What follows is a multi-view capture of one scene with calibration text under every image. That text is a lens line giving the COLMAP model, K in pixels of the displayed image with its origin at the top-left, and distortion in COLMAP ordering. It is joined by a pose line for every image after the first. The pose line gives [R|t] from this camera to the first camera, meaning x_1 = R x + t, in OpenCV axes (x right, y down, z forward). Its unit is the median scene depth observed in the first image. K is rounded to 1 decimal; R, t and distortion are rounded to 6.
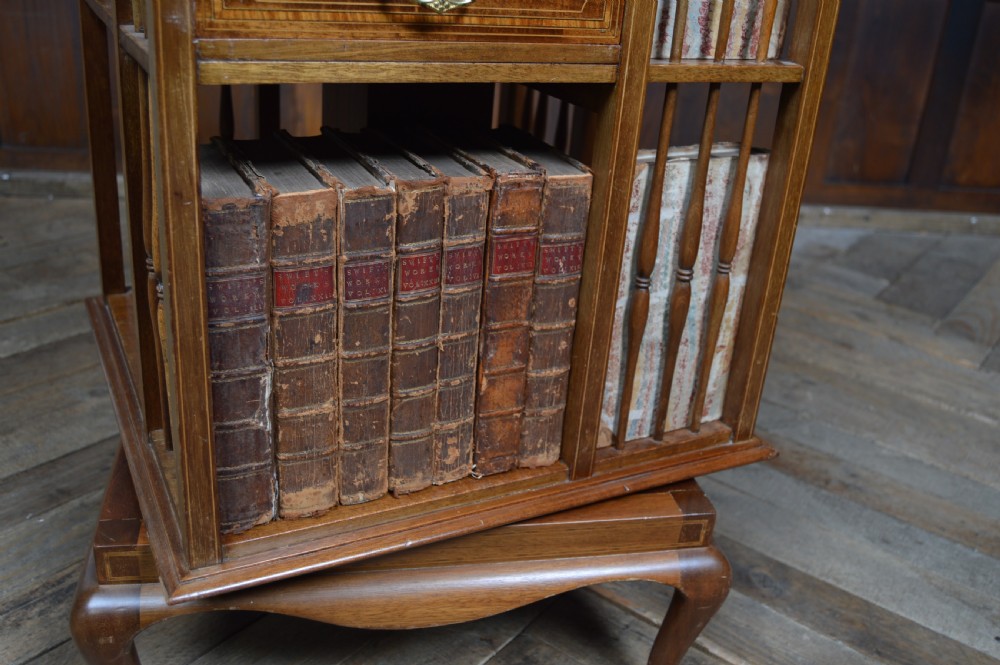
lens RADIAL K [[923.9, 0, 483.9], [0, 923.9, 345.7], [0, 0, 1]] dist [-0.059936, 0.000000]
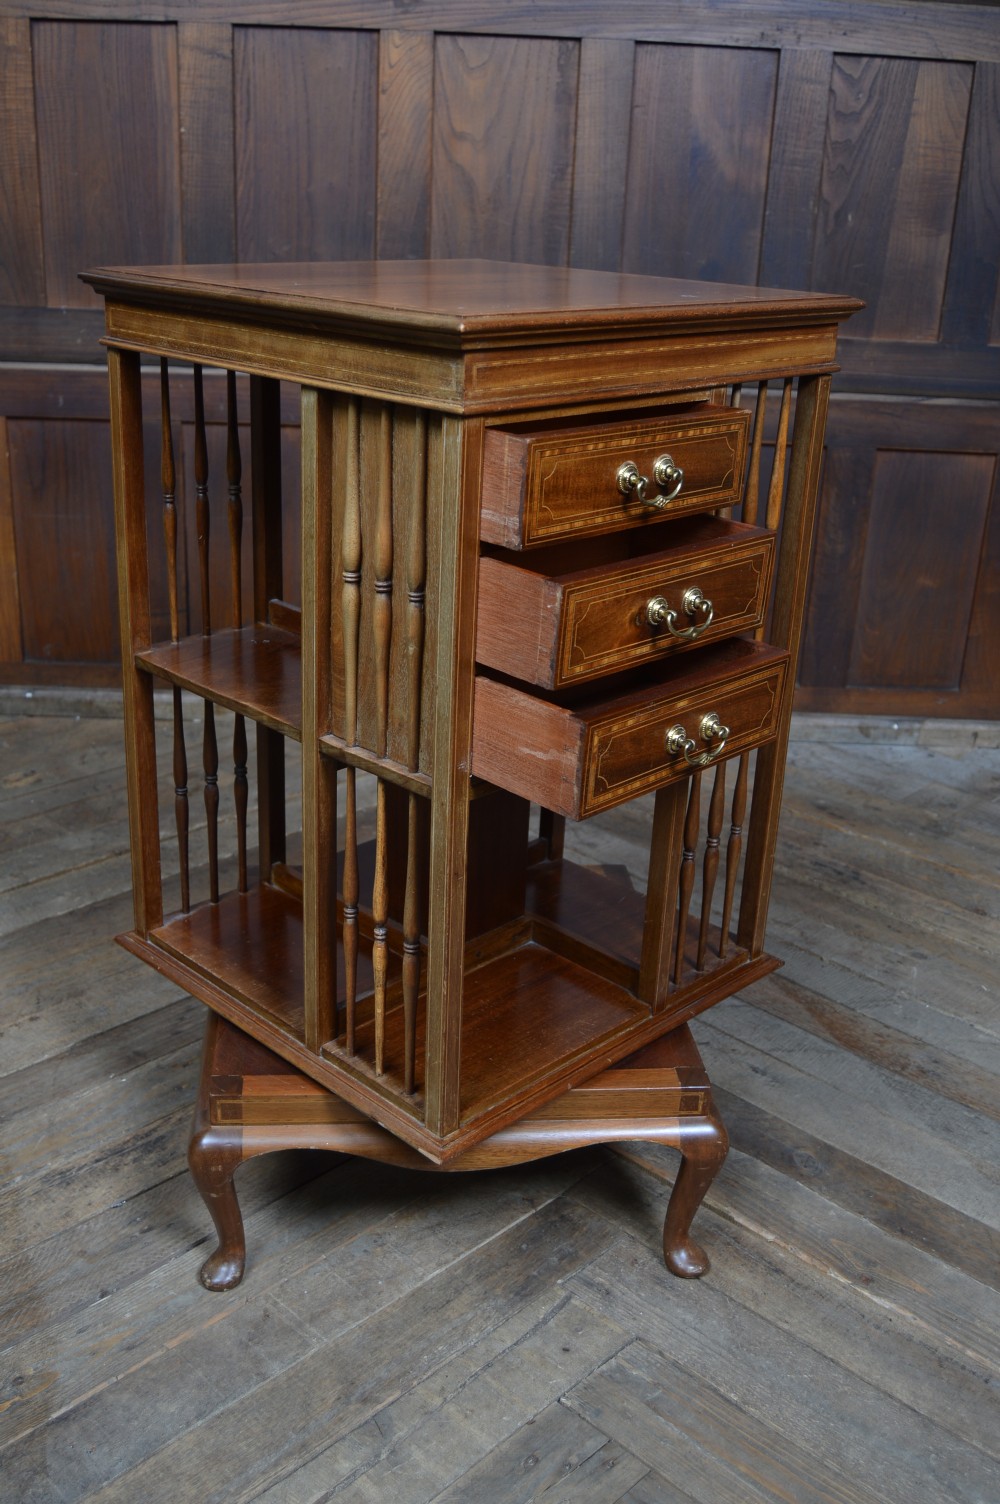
lens RADIAL K [[1489.1, 0, 470.8], [0, 1489.1, 742.7], [0, 0, 1]] dist [-0.056436, 0.000000]
pose [[0.993076, 0.005029, -0.117367, 0.168059], [-0.012674, 0.997838, -0.064484, -0.132278], [0.116789, 0.065525, 0.990993, -0.952494]]
